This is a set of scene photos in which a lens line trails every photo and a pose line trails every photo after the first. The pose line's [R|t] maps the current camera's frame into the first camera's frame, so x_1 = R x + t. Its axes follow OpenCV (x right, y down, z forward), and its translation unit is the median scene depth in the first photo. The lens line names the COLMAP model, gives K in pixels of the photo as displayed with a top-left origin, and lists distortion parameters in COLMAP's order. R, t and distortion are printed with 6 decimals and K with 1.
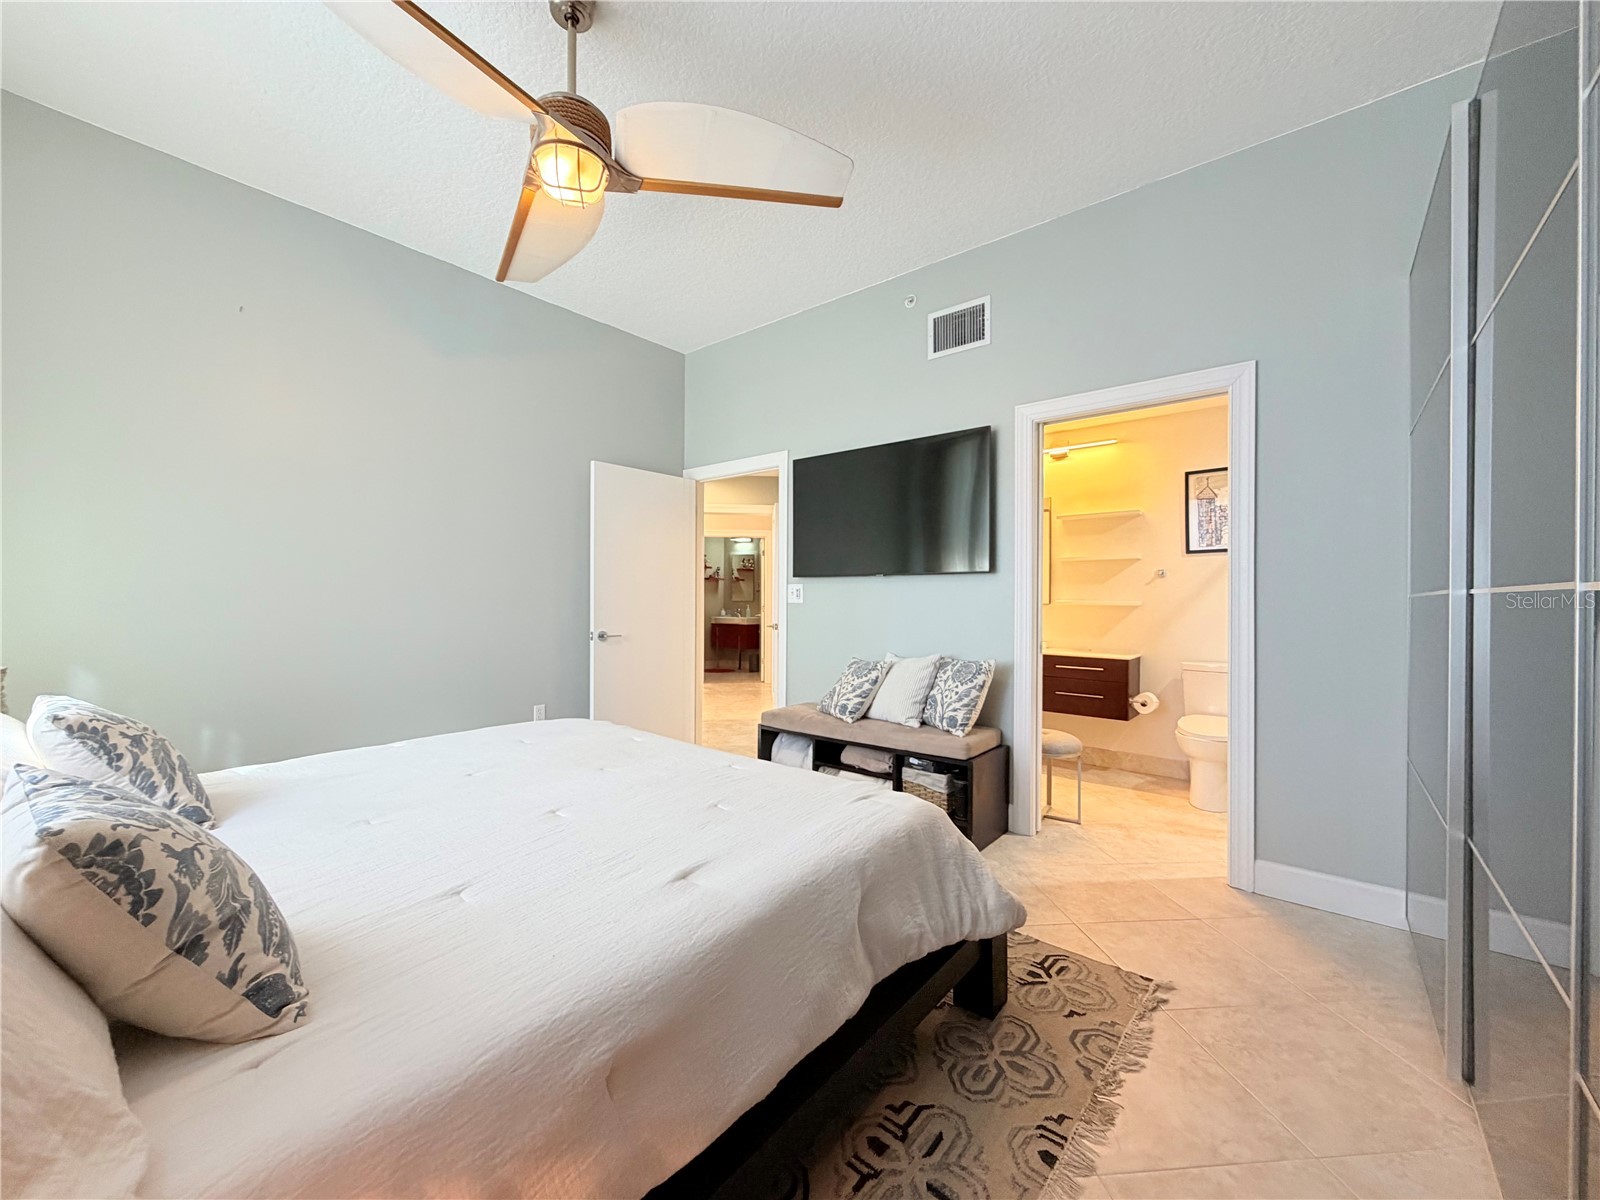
lens RADIAL K [[635.7, 0, 803.2], [0, 635.7, 604.2], [0, 0, 1]] dist [-0.000938, -0.000013]
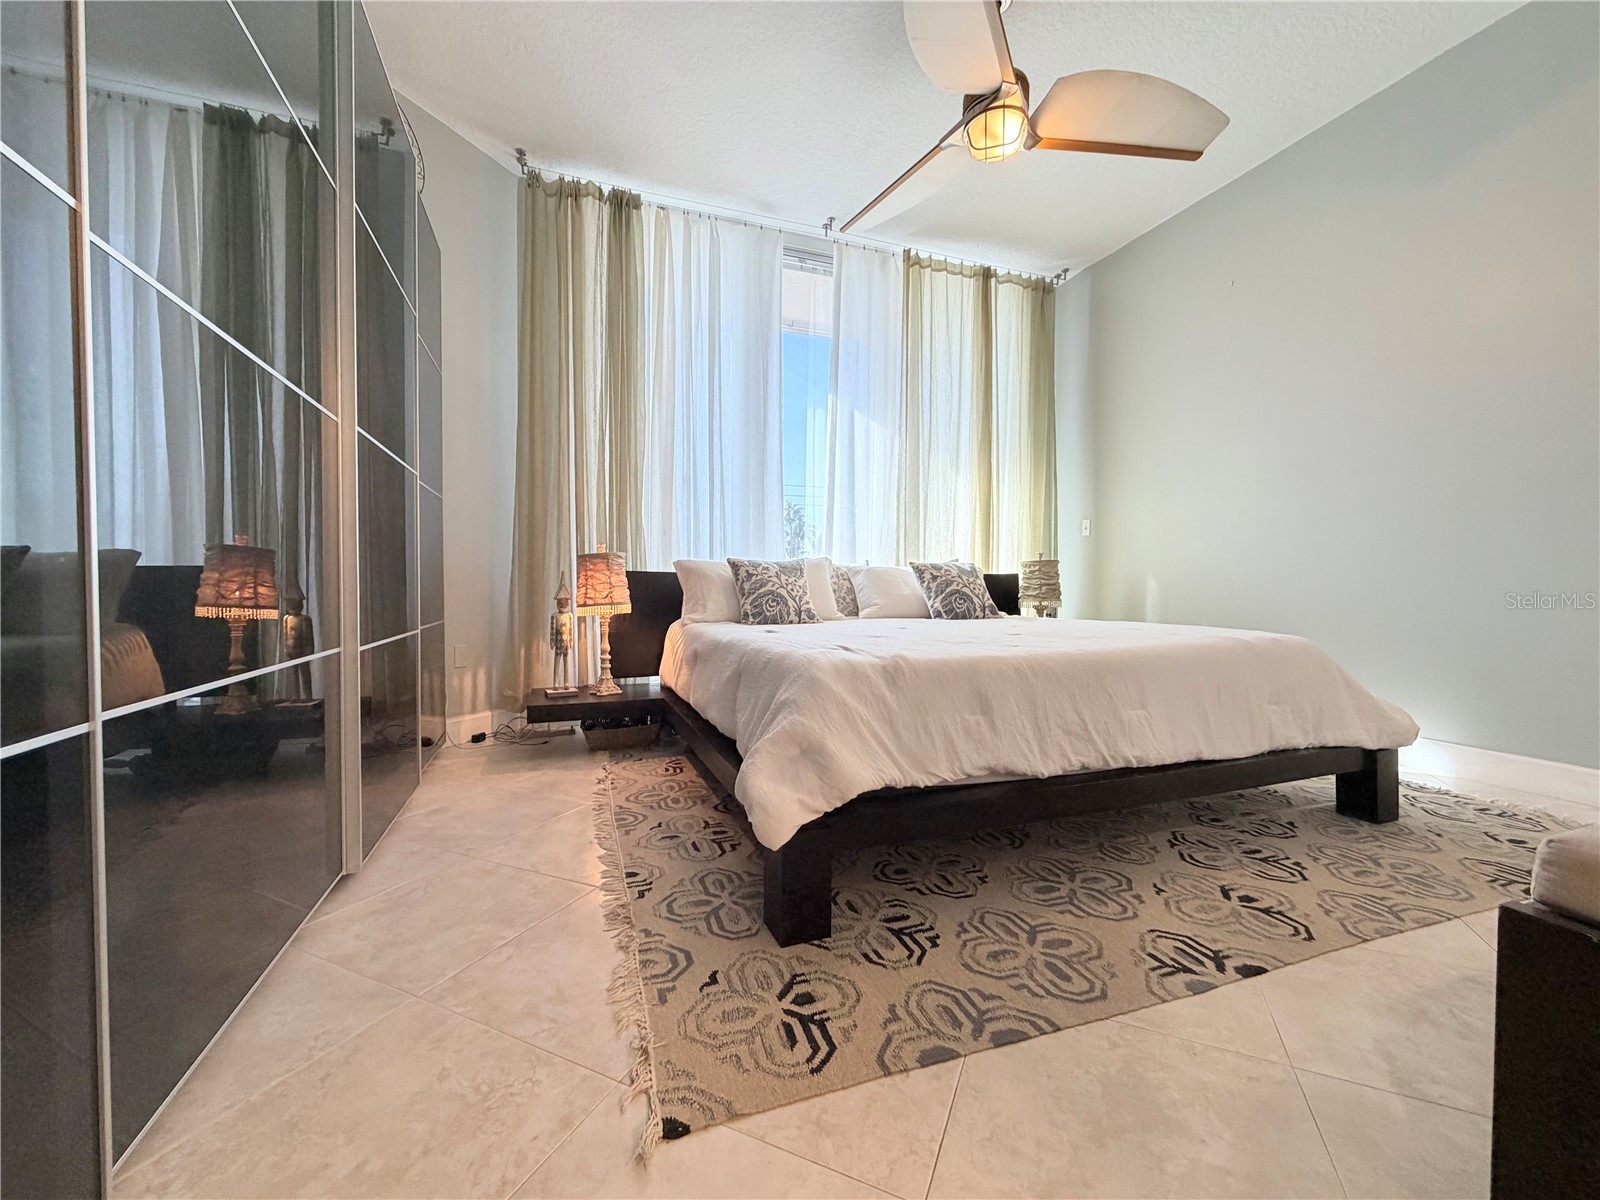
lens RADIAL K [[635.7, 0, 800.4], [0, 635.7, 596.6], [0, 0, 1]] dist [-0.000938, -0.000013]
pose [[-0.504439, 0.012770, -0.863353, 1.039146], [-0.000555, 0.999886, 0.015114, 0.218683], [0.863447, 0.008103, -0.504375, 1.524438]]
